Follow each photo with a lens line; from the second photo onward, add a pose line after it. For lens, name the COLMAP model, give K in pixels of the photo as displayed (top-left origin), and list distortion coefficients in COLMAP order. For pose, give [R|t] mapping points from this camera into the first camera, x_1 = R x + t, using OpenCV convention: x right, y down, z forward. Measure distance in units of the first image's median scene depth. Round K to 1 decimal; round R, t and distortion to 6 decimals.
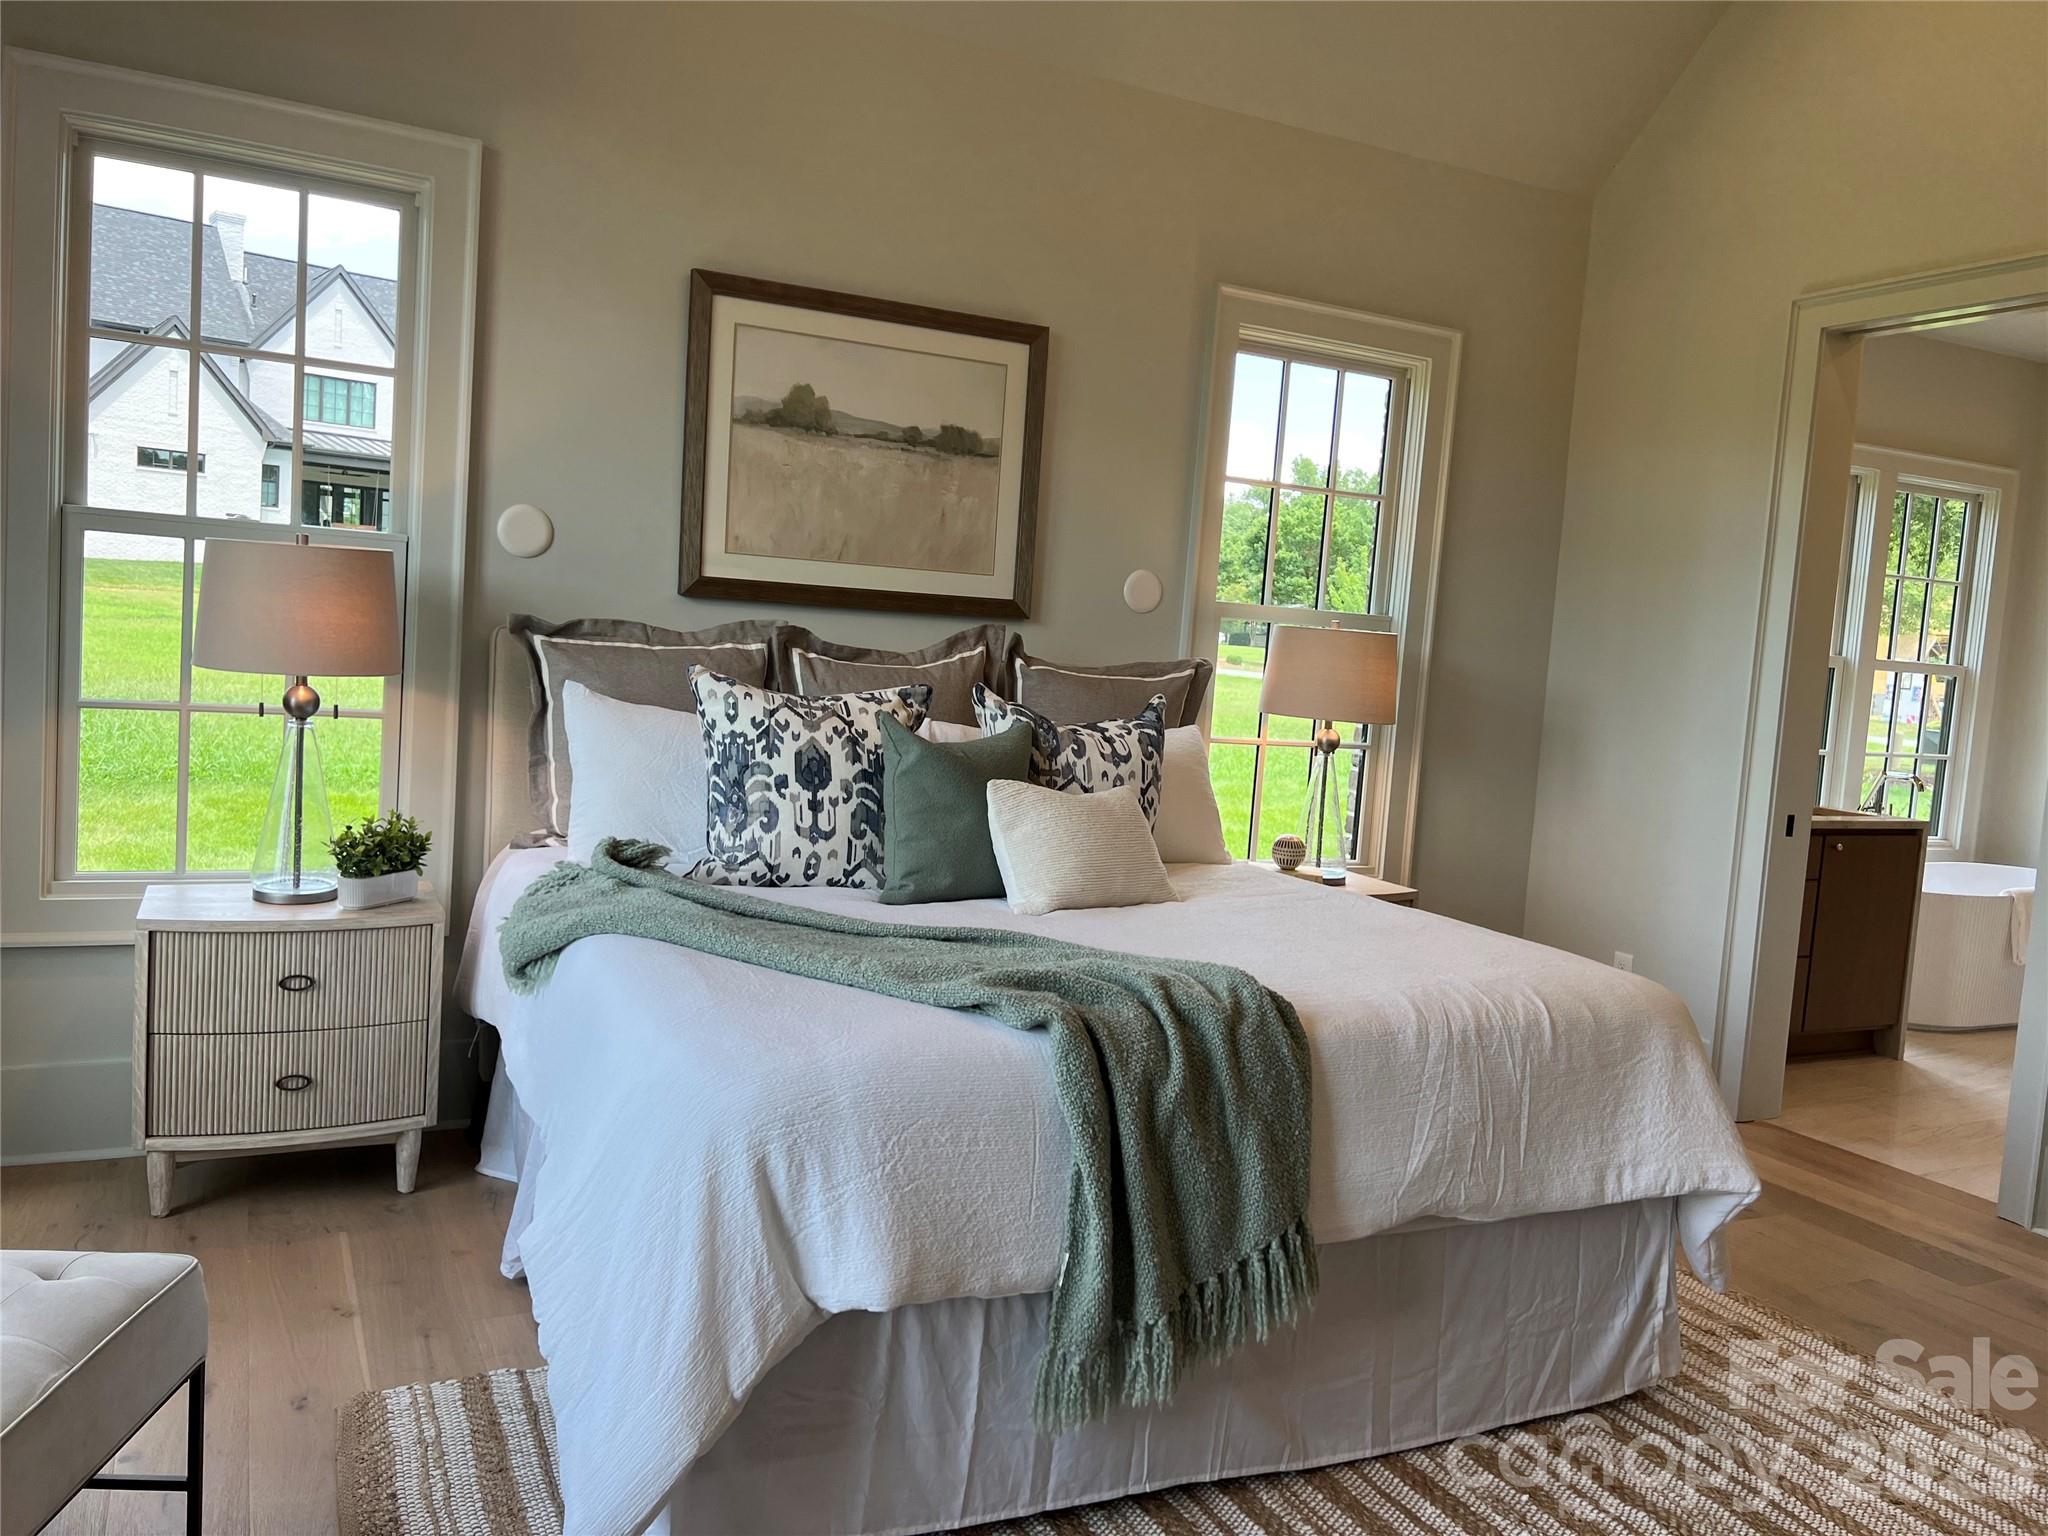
lens RADIAL K [[1540.9, 0, 1020.7], [0, 1540.9, 772.6], [0, 0, 1]] dist [0.070573, -0.074460]
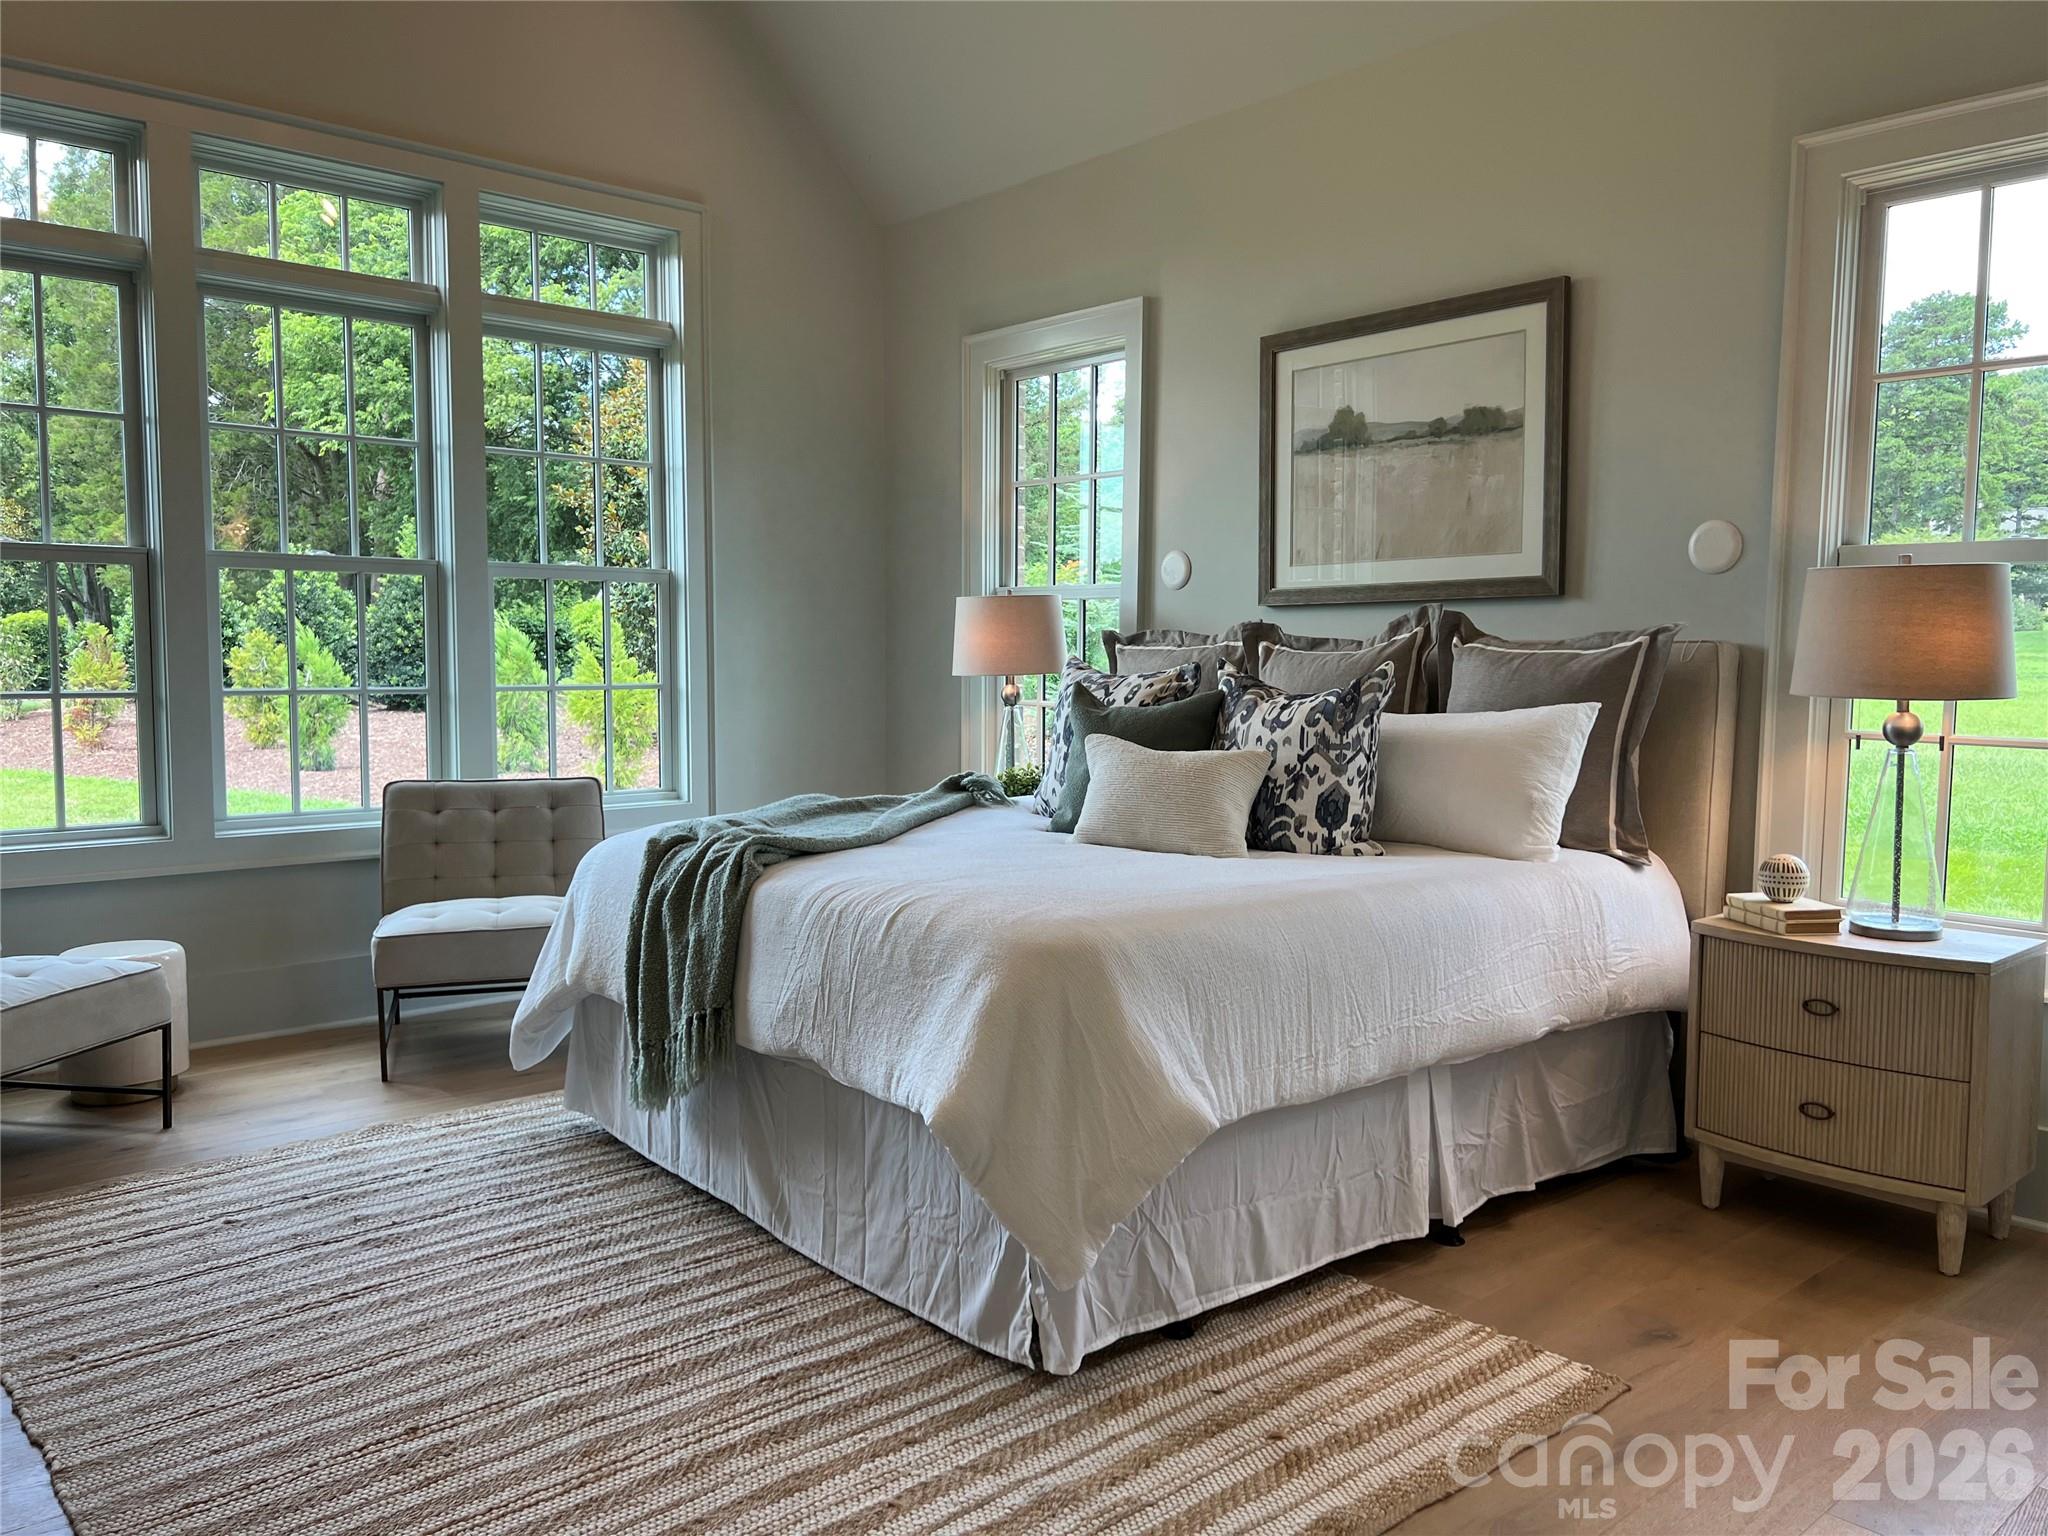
lens RADIAL K [[1540.9, 0, 1024.7], [0, 1540.9, 757.2], [0, 0, 1]] dist [0.070573, -0.074460]
pose [[0.254374, 0.005780, -0.967089, 0.863318], [-0.064683, 0.997845, -0.011050, 0.028937], [0.964940, 0.065365, 0.254200, 0.494835]]
